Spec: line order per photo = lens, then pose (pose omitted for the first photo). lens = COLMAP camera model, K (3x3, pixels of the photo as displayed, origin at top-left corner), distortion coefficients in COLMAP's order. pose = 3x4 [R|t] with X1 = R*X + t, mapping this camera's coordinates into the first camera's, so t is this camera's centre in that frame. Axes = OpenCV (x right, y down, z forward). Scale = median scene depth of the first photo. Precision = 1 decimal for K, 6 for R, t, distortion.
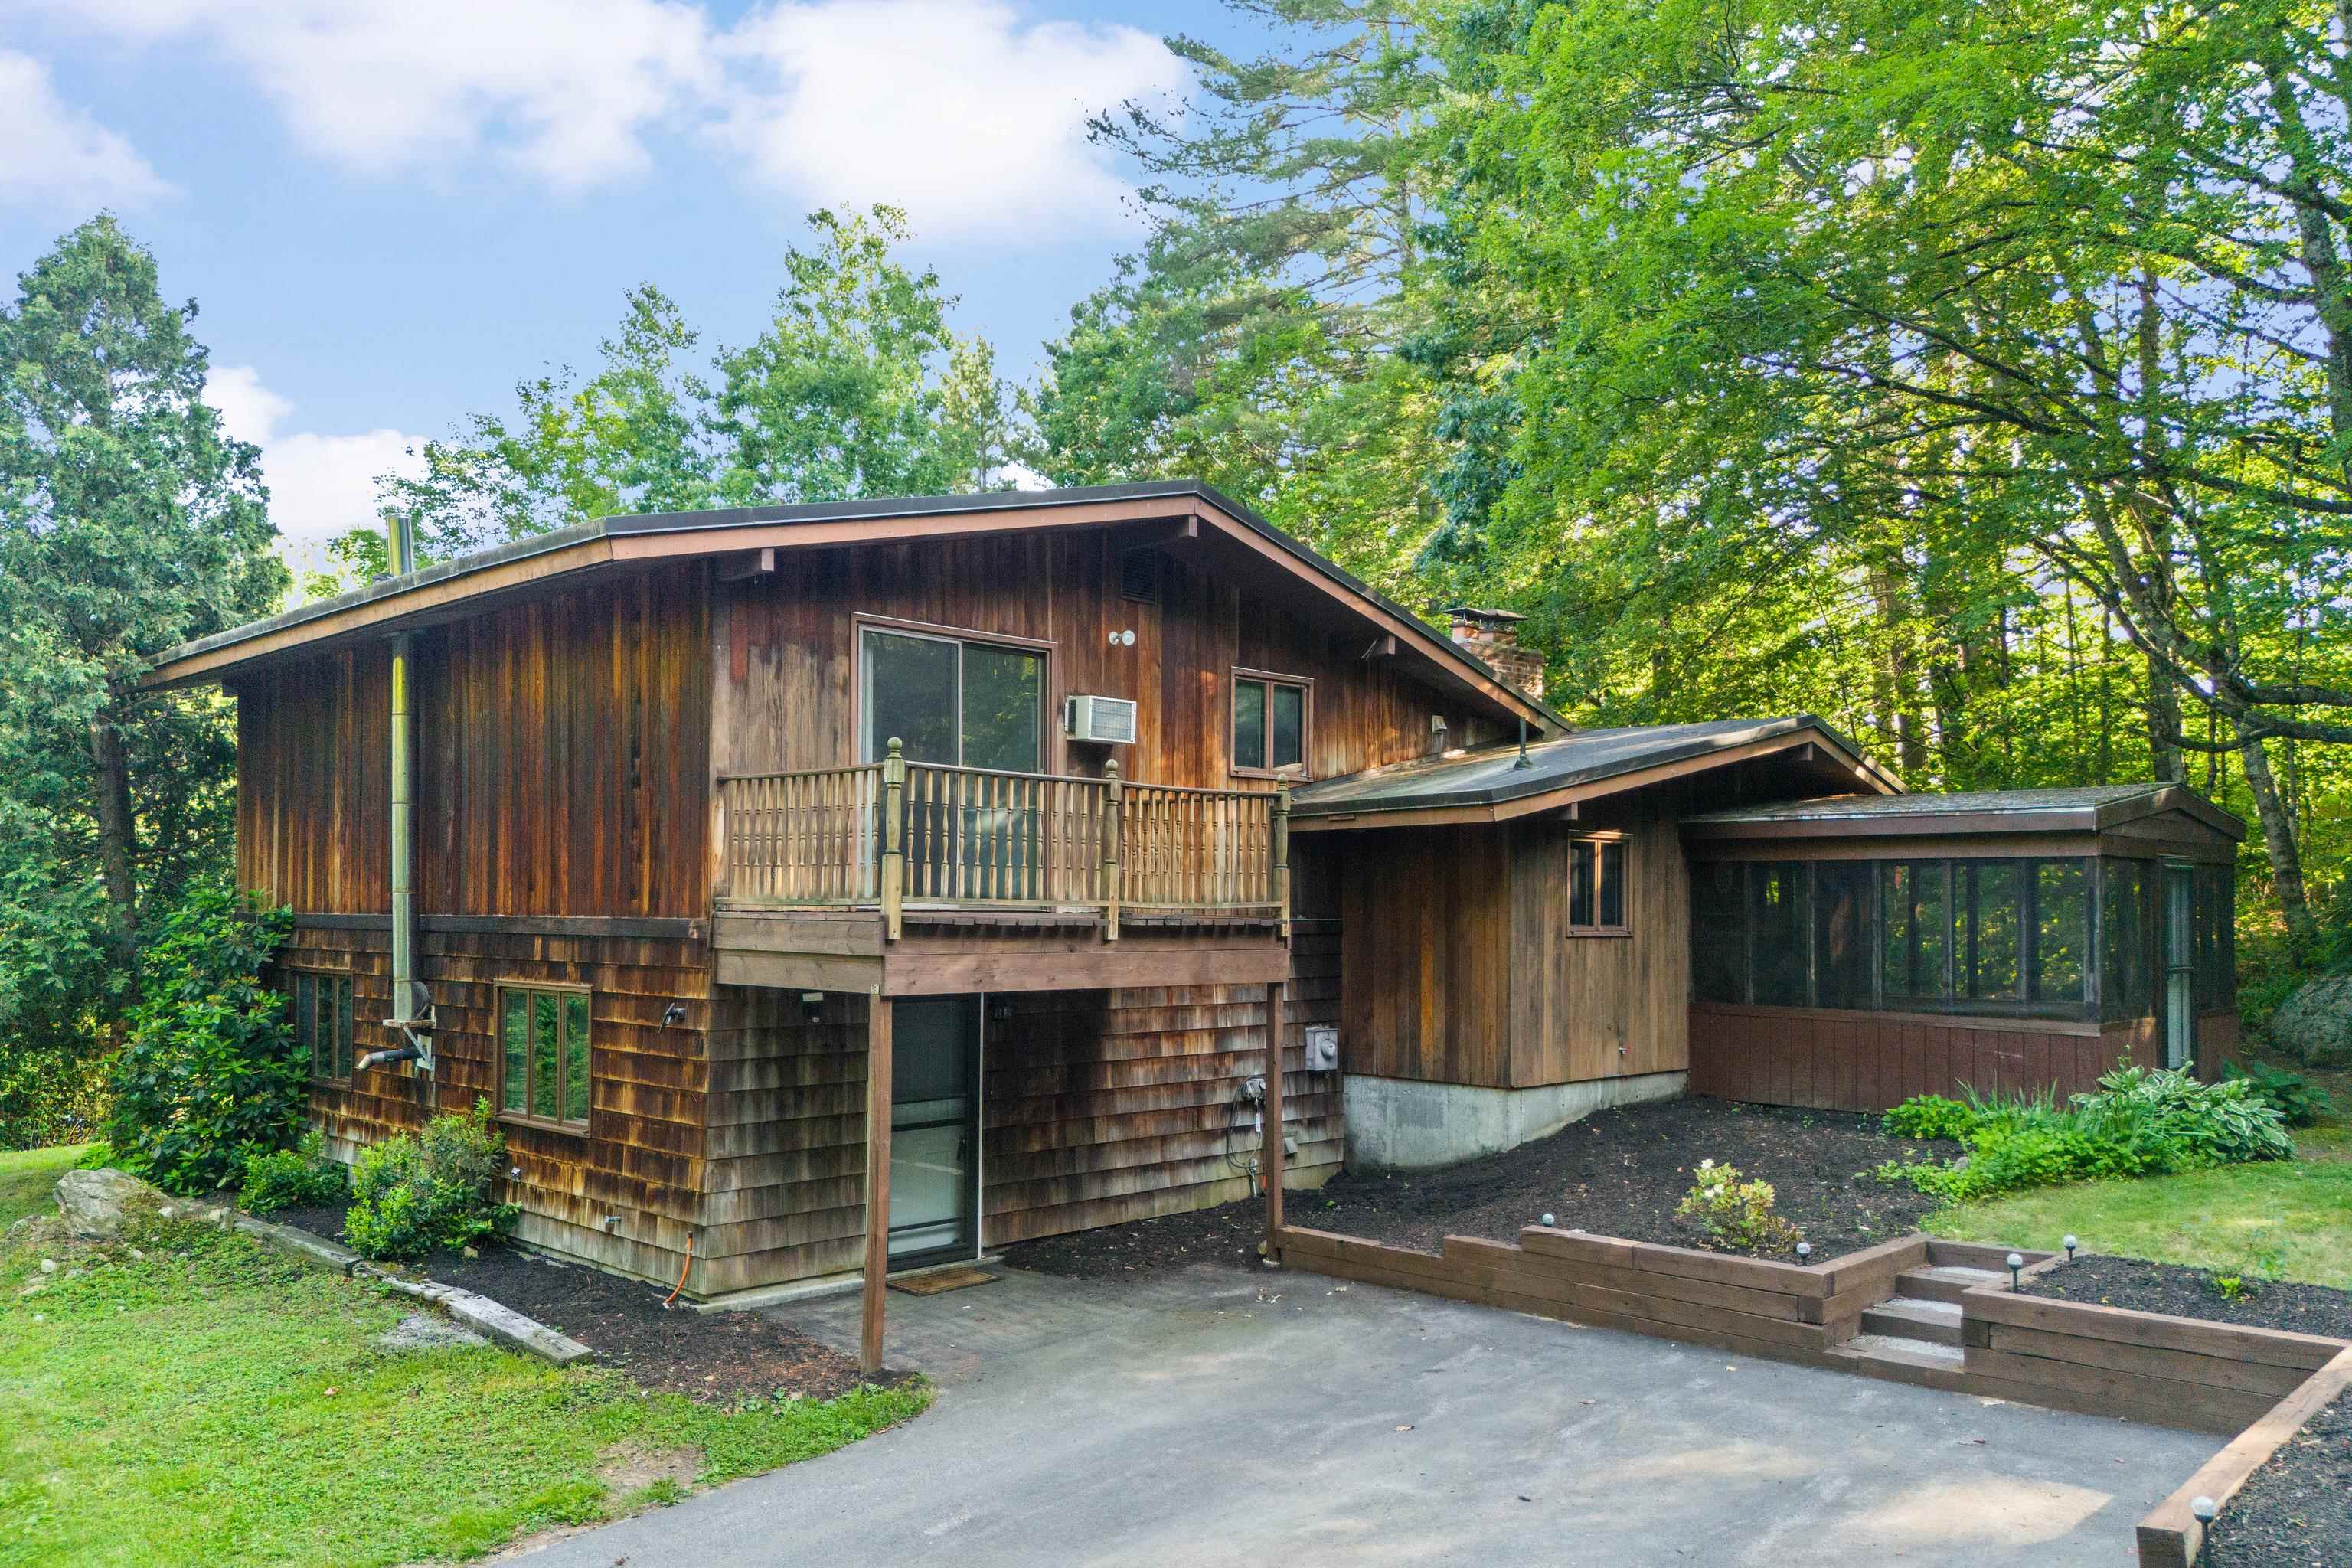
lens RADIAL K [[1776.5, 0, 1180.1], [0, 1776.5, 878.4], [0, 0, 1]] dist [0.070016, -0.070543]
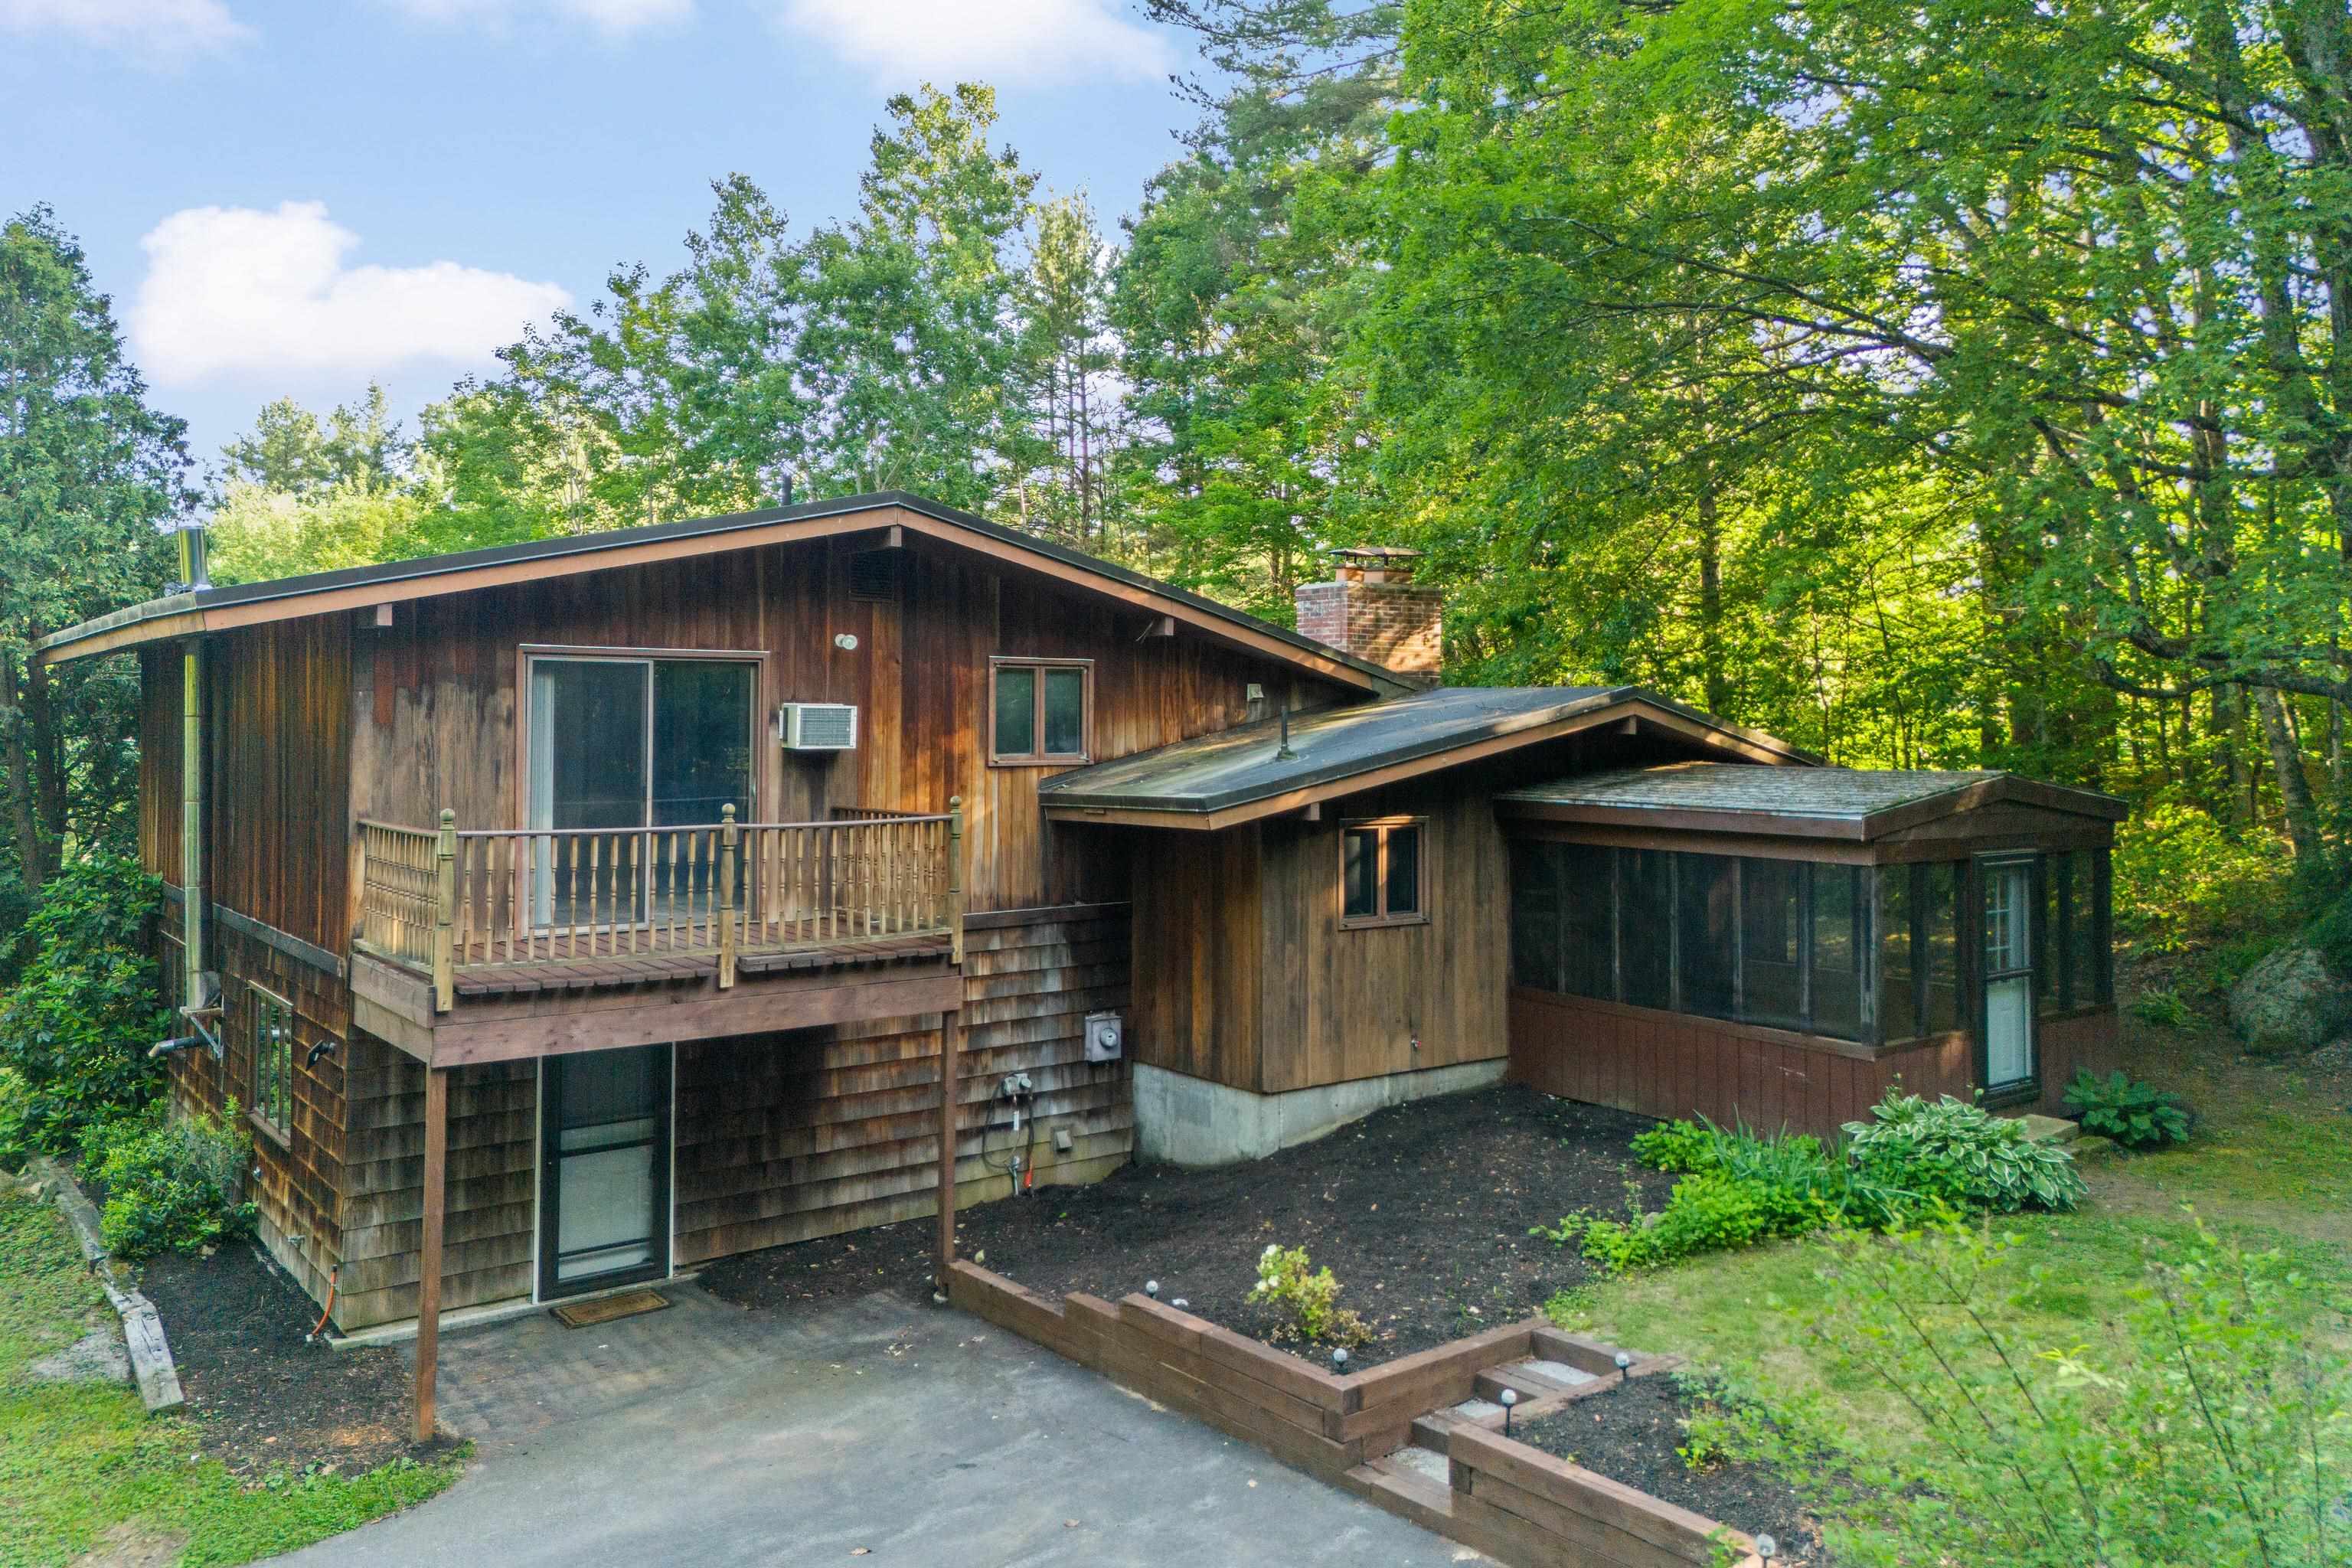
lens RADIAL K [[1785.4, 0, 1175.3], [0, 1785.4, 698.5], [0, 0, 1]] dist [0.067583, -0.077374]
pose [[0.991694, -0.003832, -0.128565, 0.278775], [0.003903, 0.999992, 0.000303, -0.103357], [0.128563, -0.000802, 0.991701, 0.030775]]
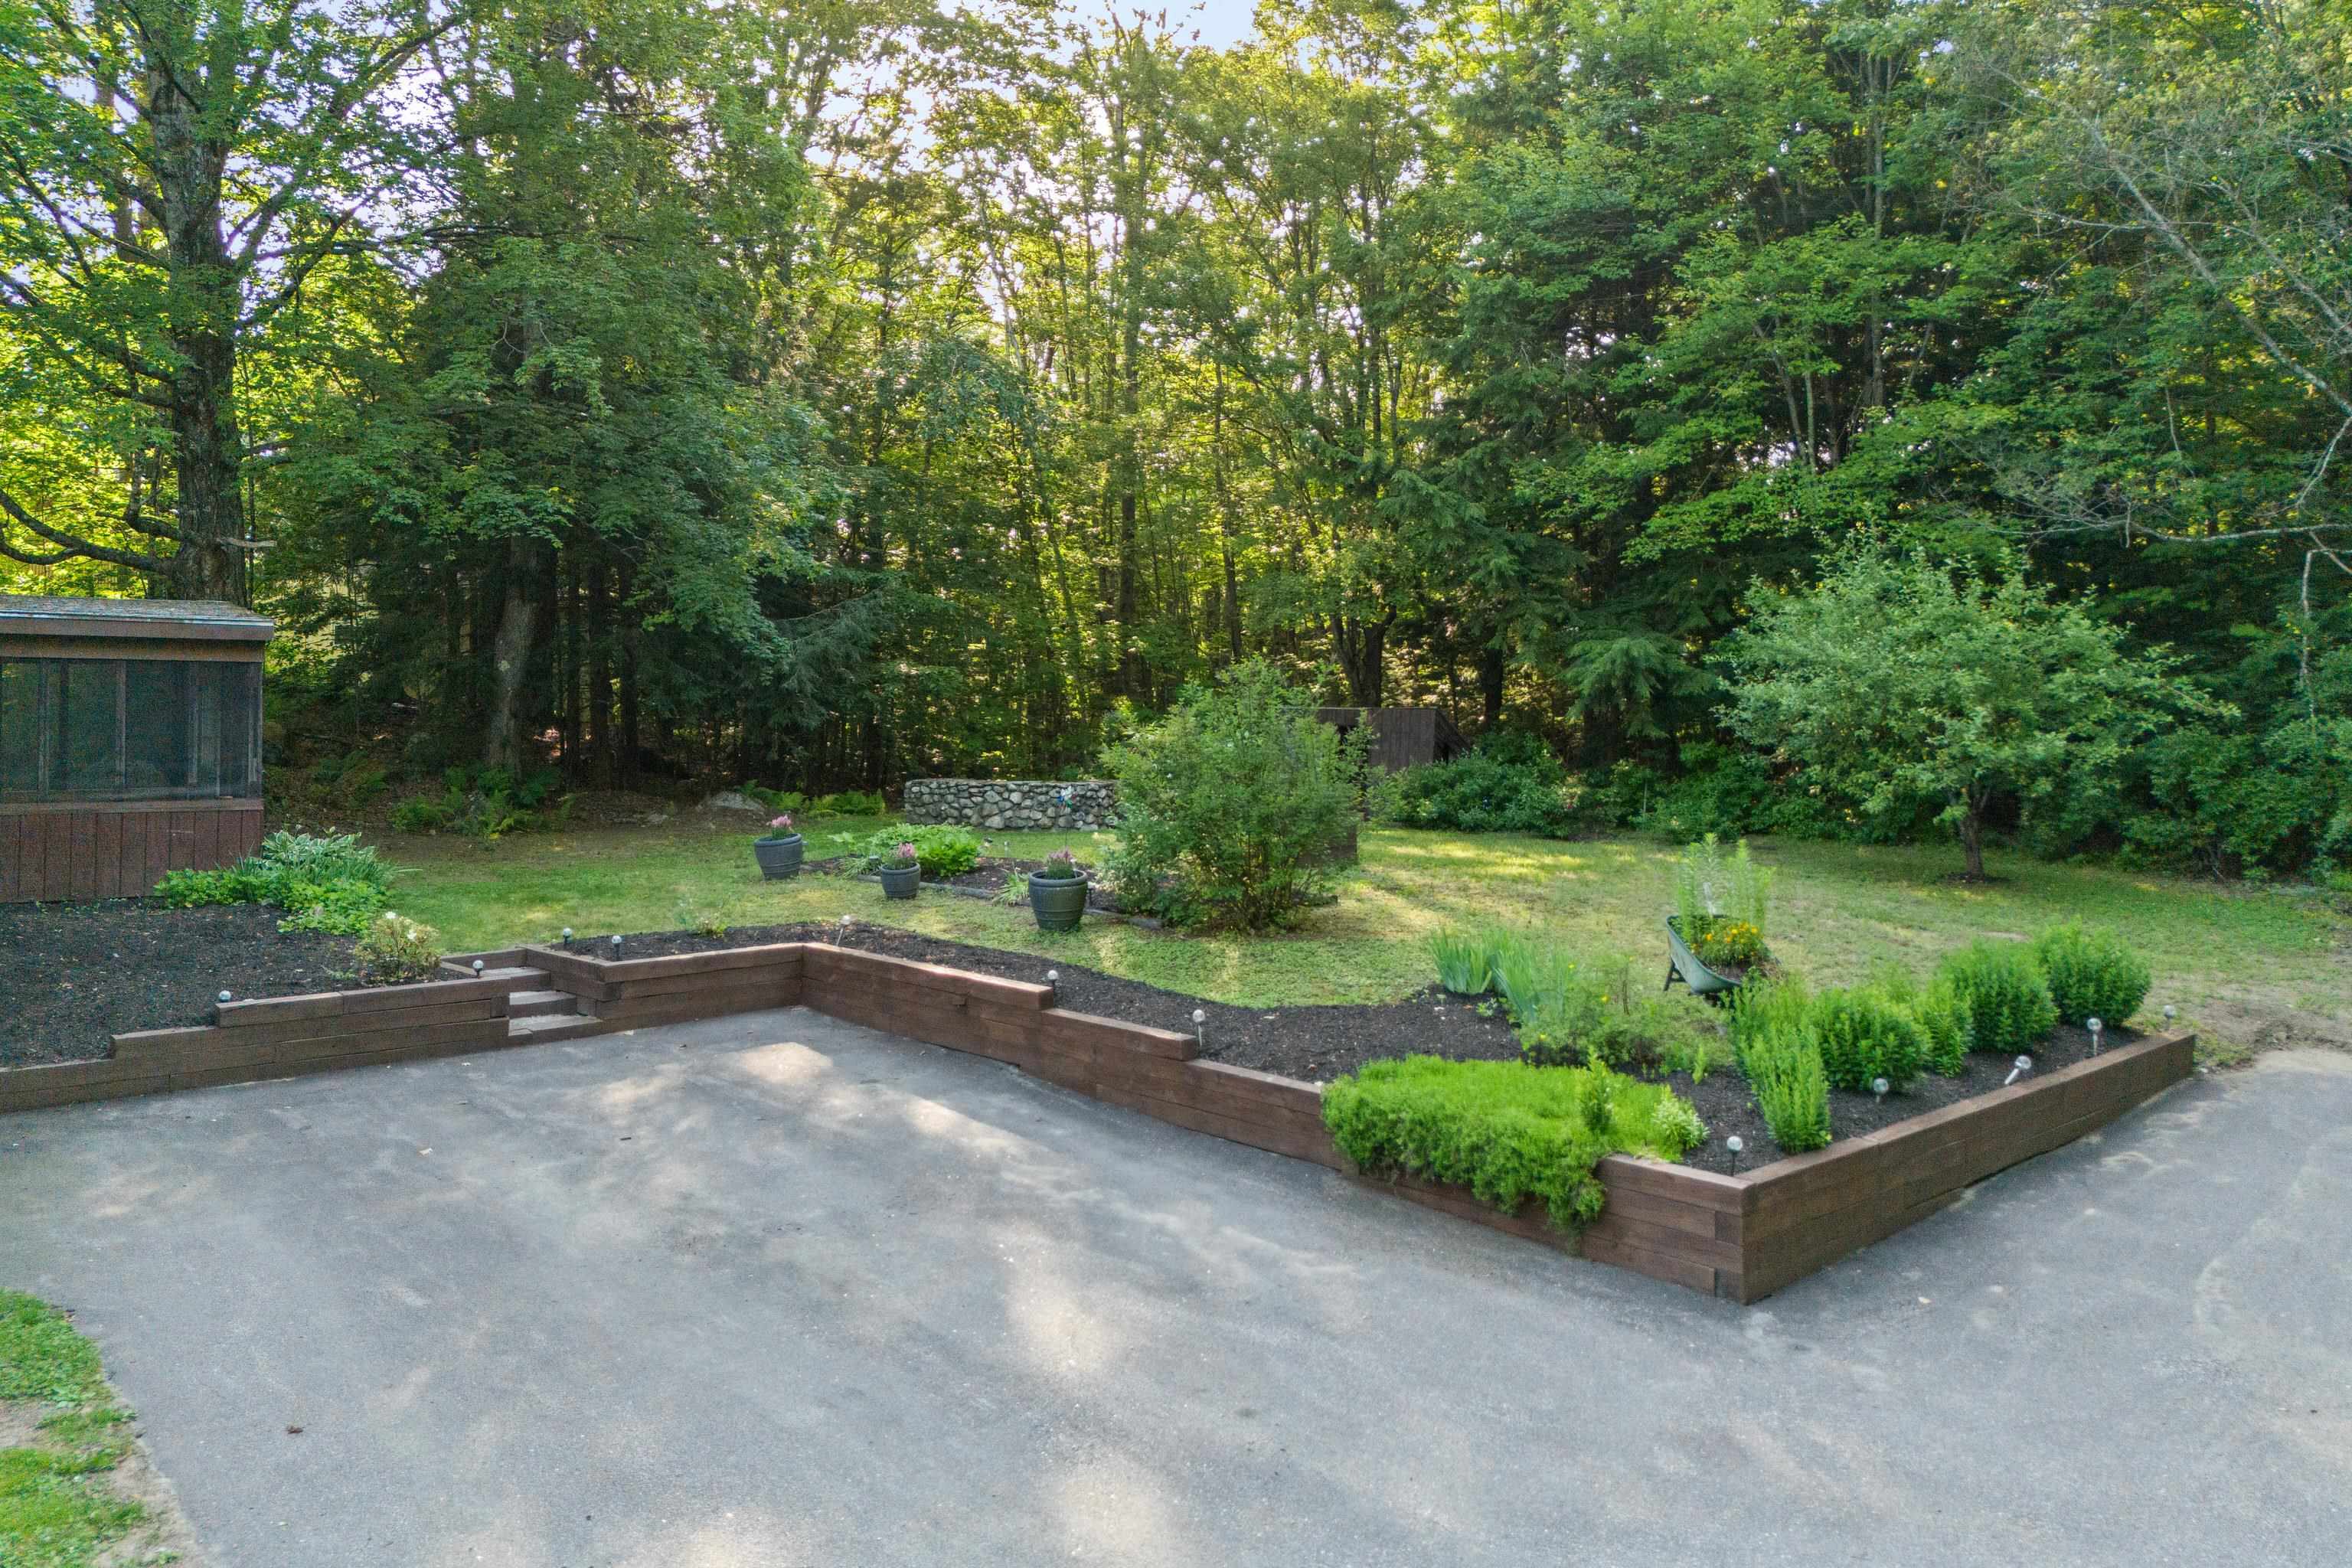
lens RADIAL K [[1785.4, 0, 1175.3], [0, 1785.4, 698.5], [0, 0, 1]] dist [0.067583, -0.077374]
pose [[0.107884, -0.000593, 0.994163, -0.644990], [-0.006493, 0.999978, 0.001301, 0.007971], [-0.994142, -0.006596, 0.107878, 0.264041]]
